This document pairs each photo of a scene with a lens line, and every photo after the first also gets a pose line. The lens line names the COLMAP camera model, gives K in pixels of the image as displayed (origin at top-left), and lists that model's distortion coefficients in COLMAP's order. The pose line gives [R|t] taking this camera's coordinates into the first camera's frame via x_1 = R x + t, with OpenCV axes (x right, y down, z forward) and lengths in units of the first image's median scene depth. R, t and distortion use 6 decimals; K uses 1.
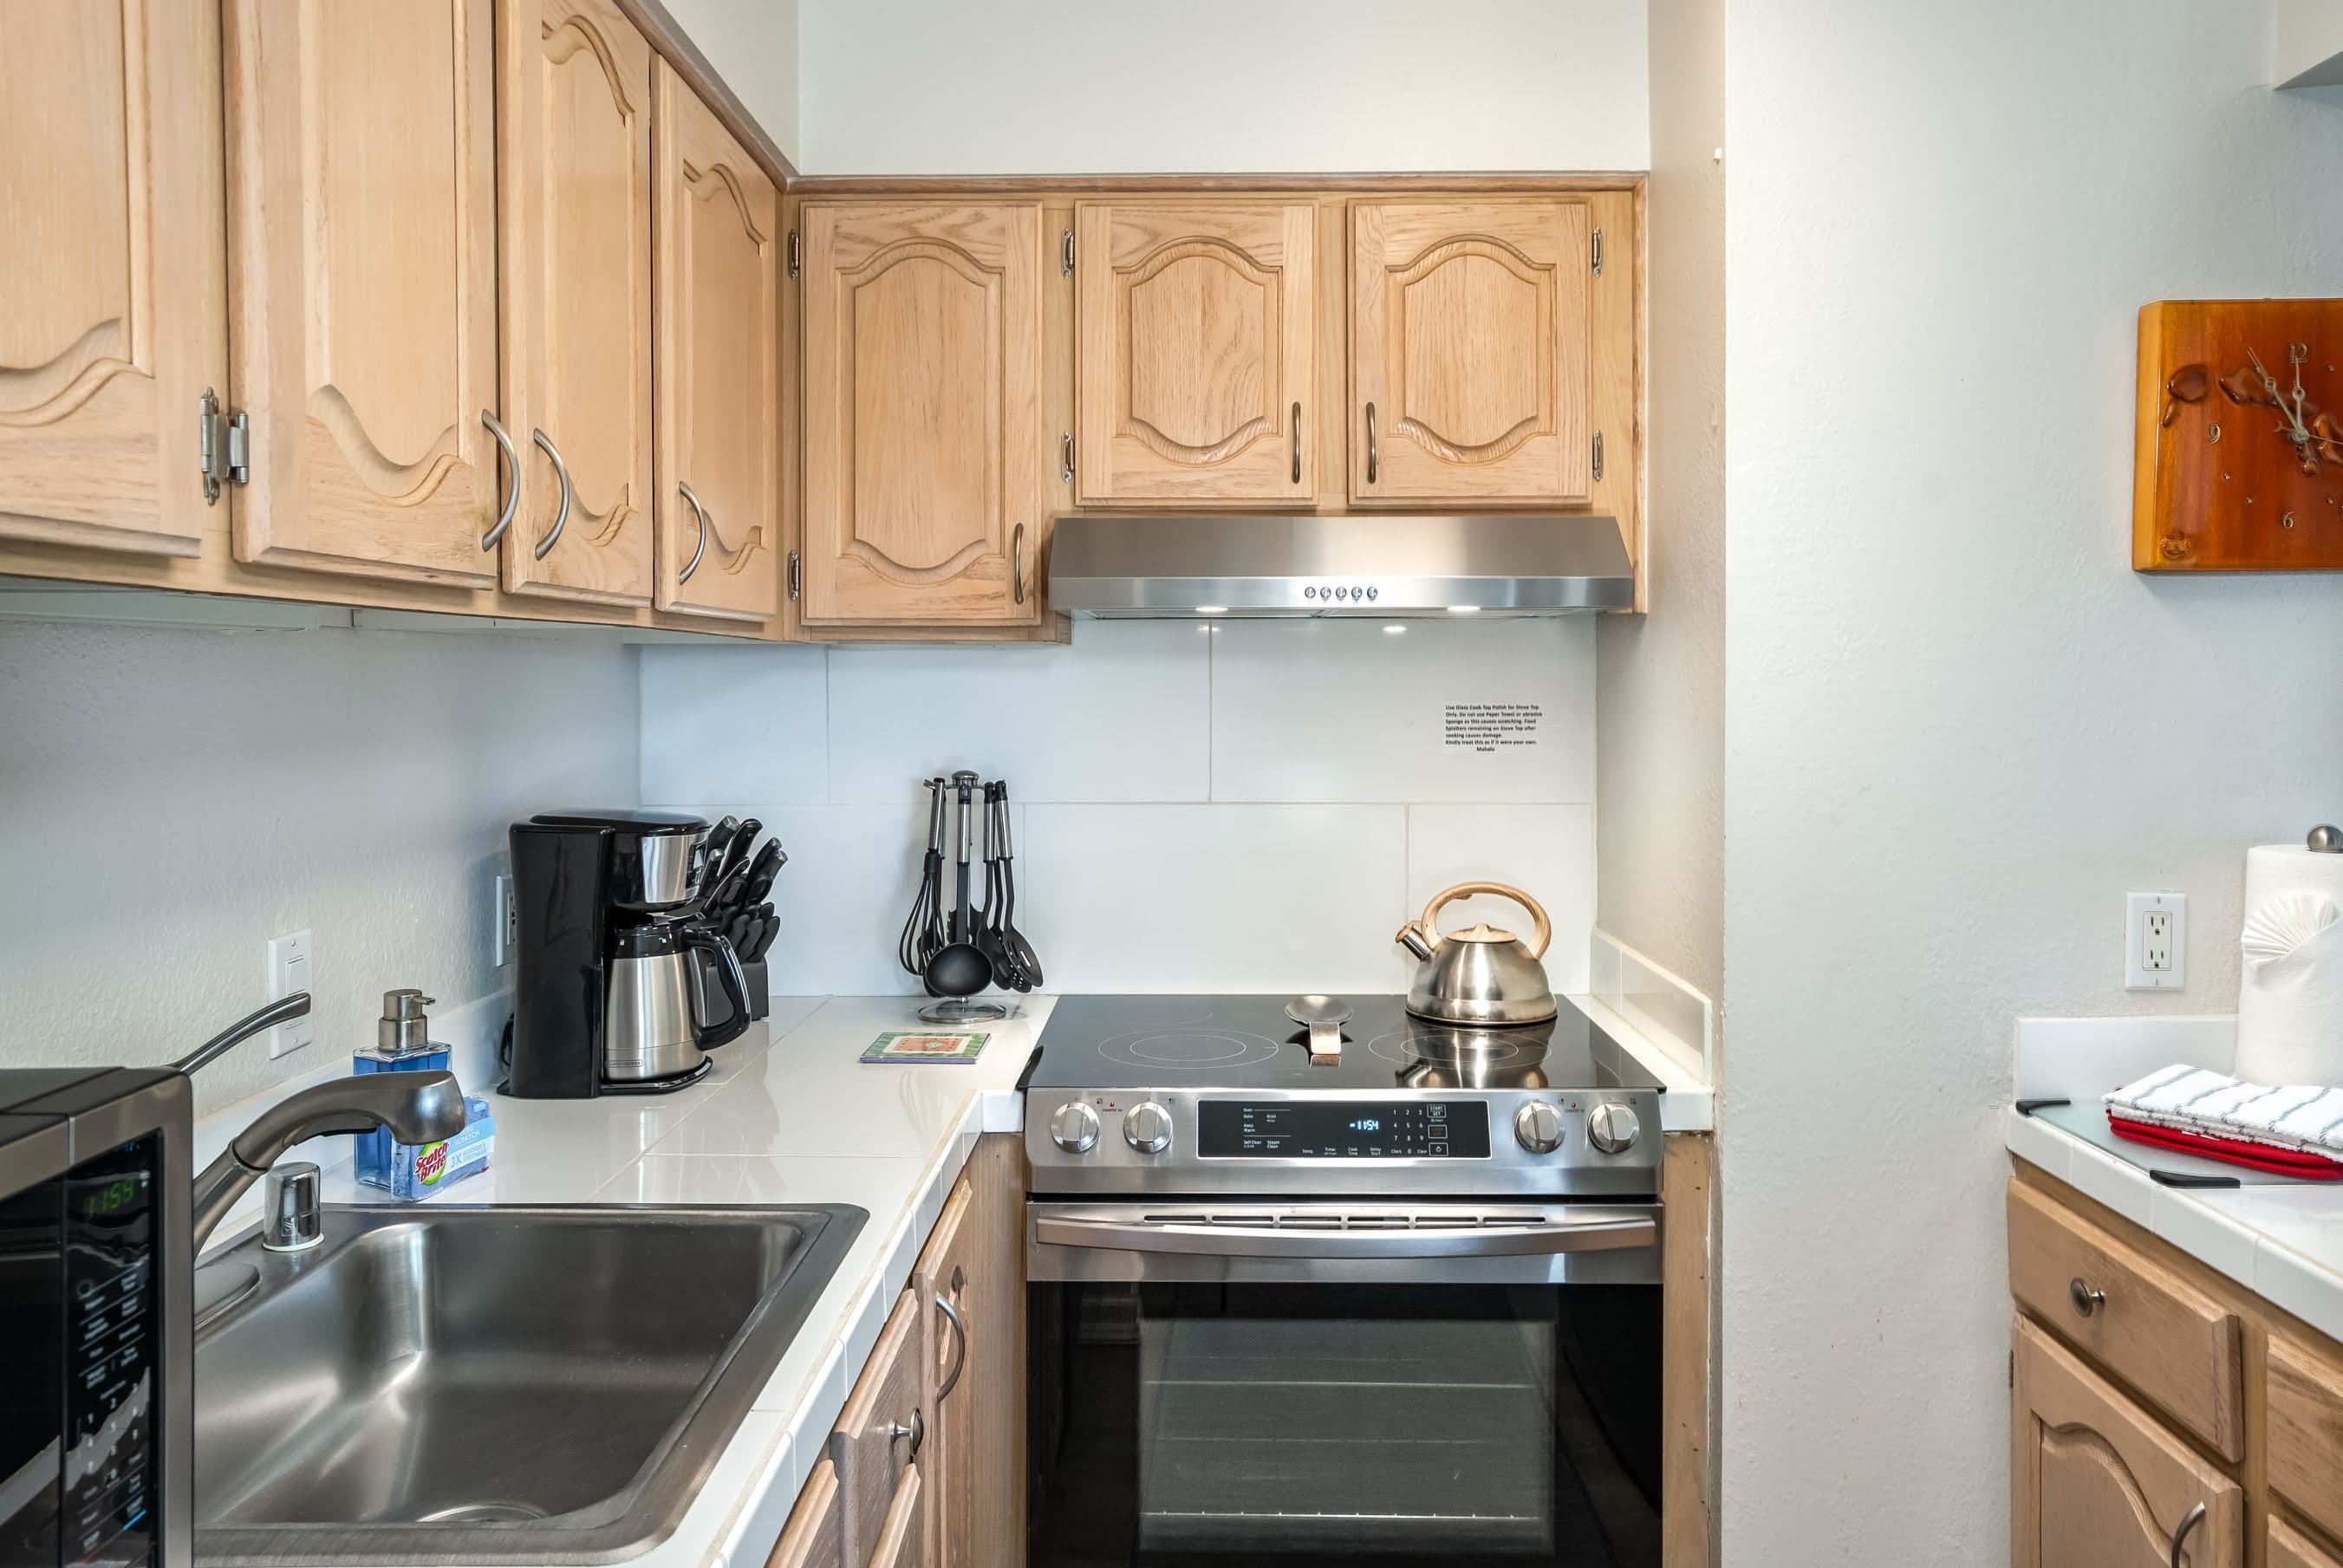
lens RADIAL K [[1591.6, 0, 1231.9], [0, 1591.6, 746.0], [0, 0, 1]] dist [0.006517, 0.003943]
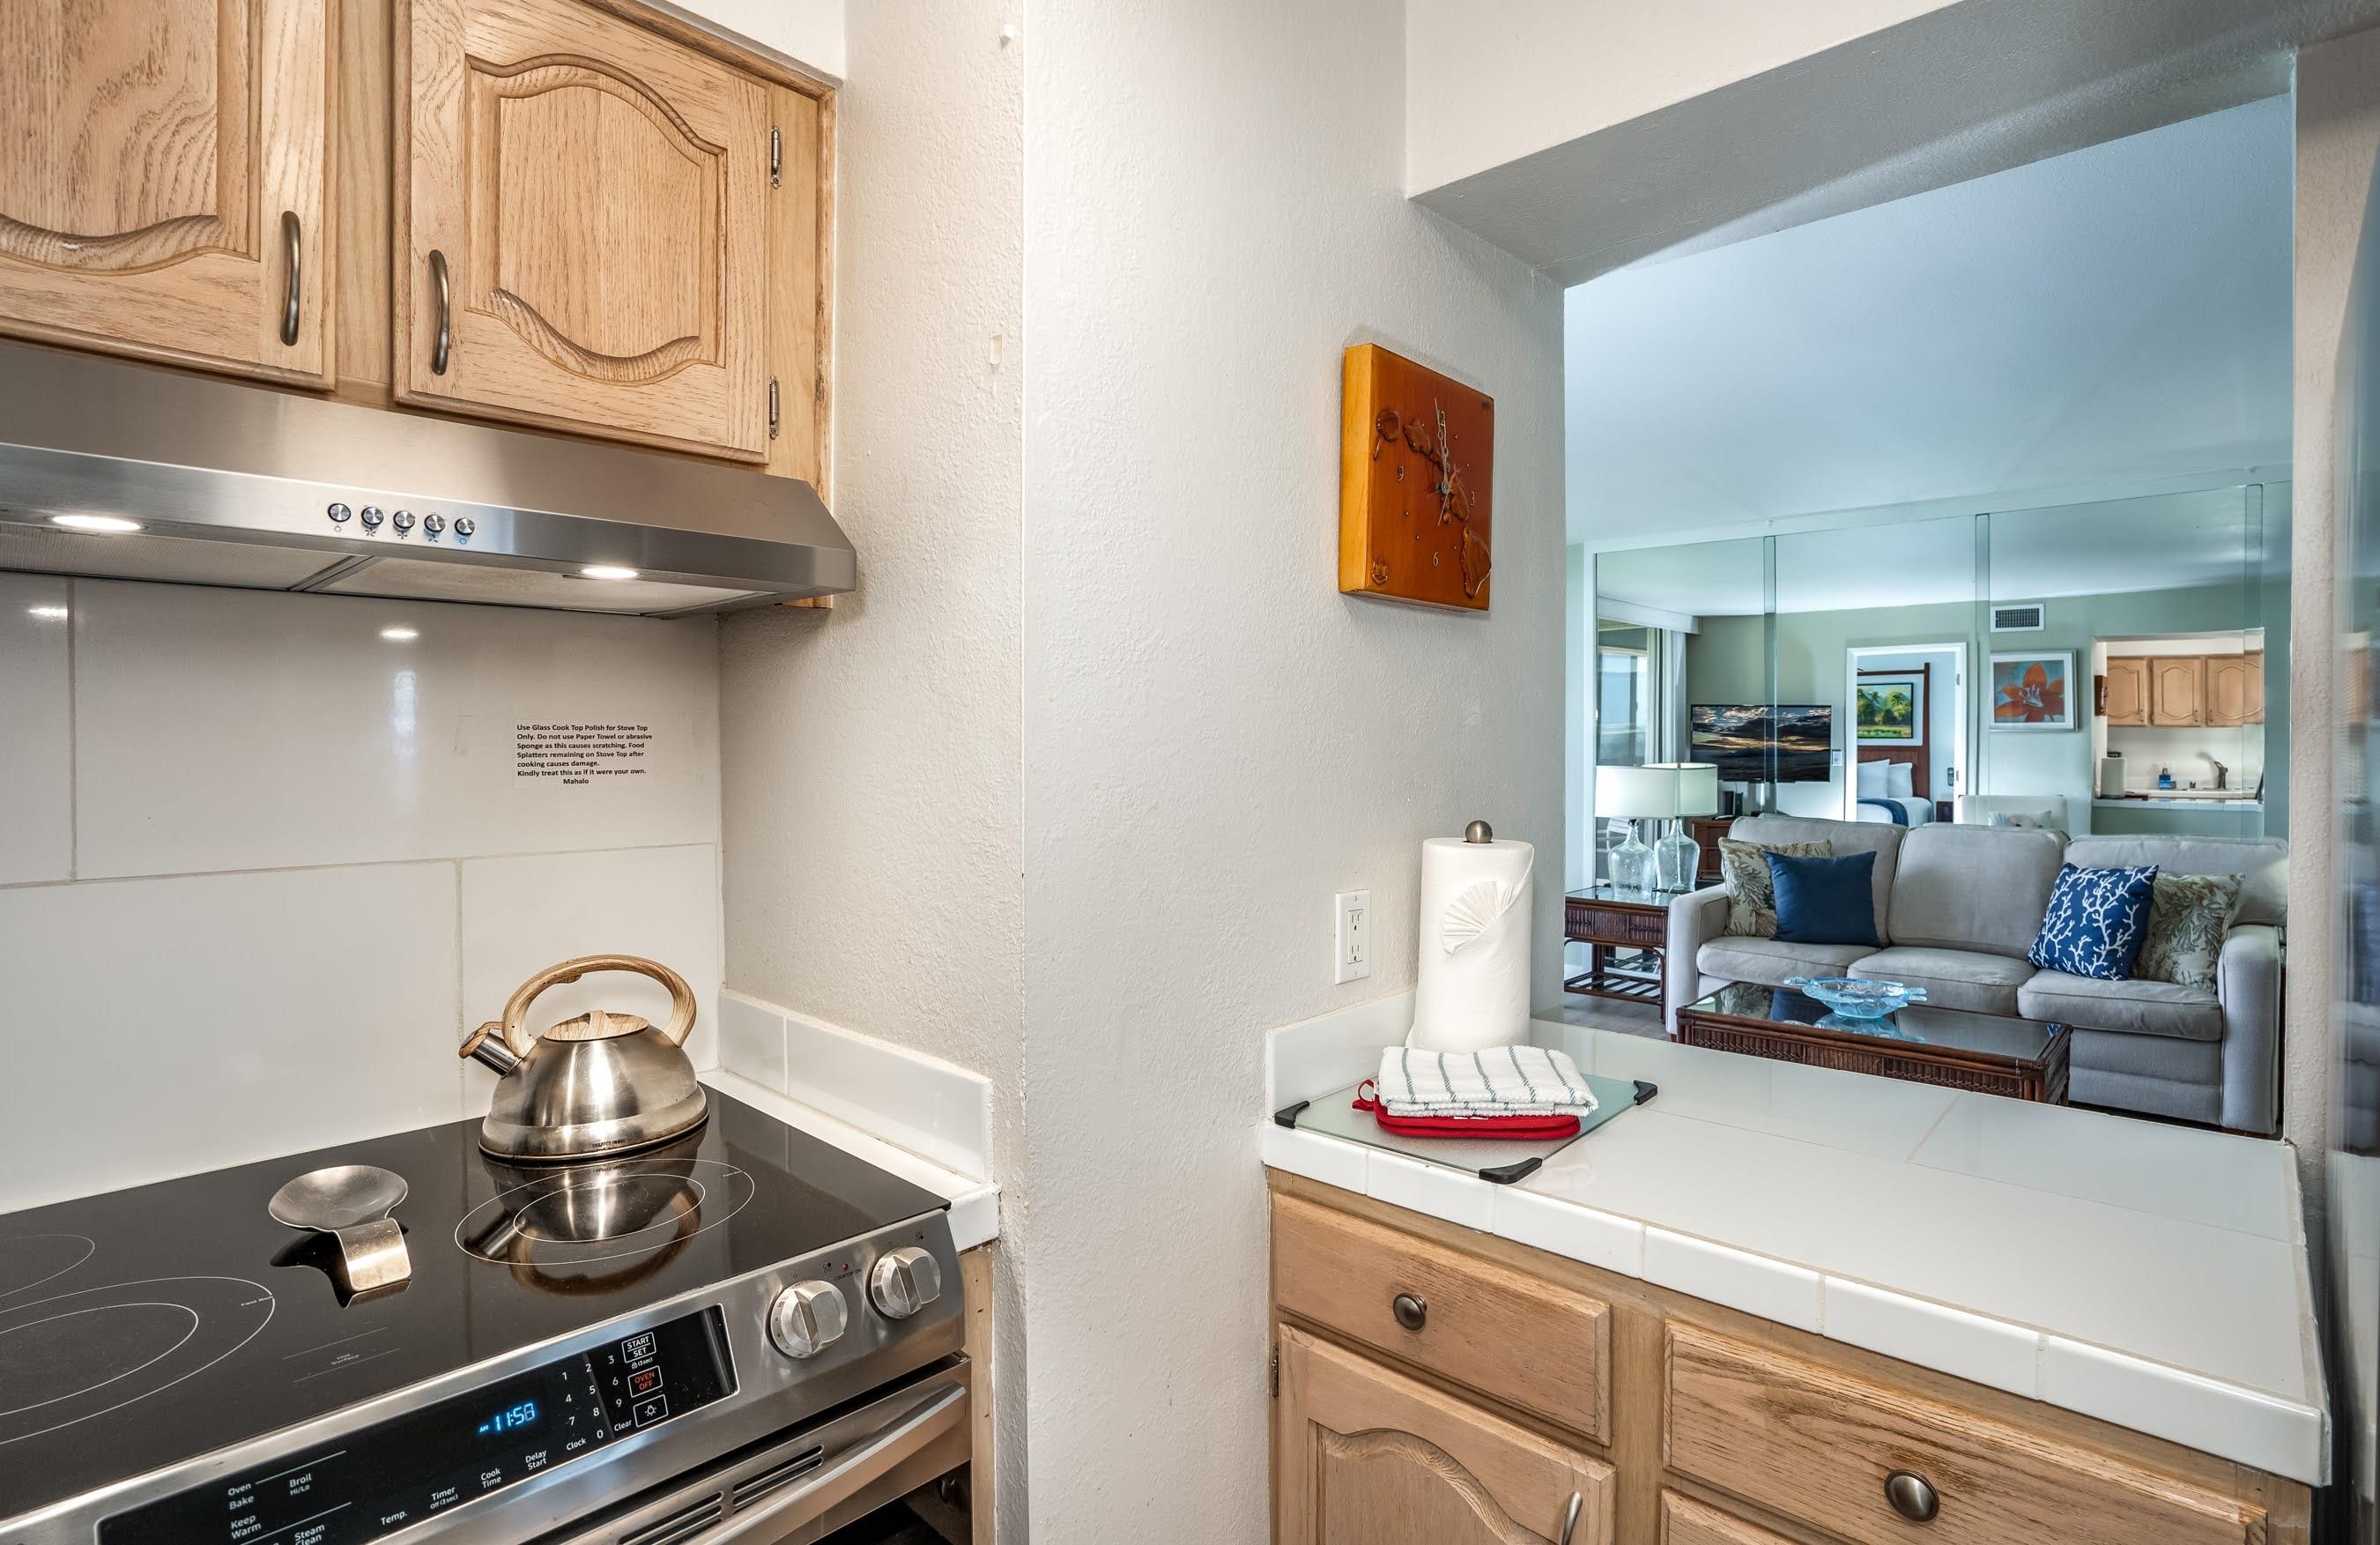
lens RADIAL K [[1115.1, 0, 1250.8], [0, 1115.1, 751.9], [0, 0, 1]] dist [-0.033539, 0.010210]
pose [[0.658108, -0.006446, 0.752896, -0.032656], [0.028432, 0.999463, -0.016296, 0.006807], [-0.752387, 0.032130, 0.657938, 0.461869]]
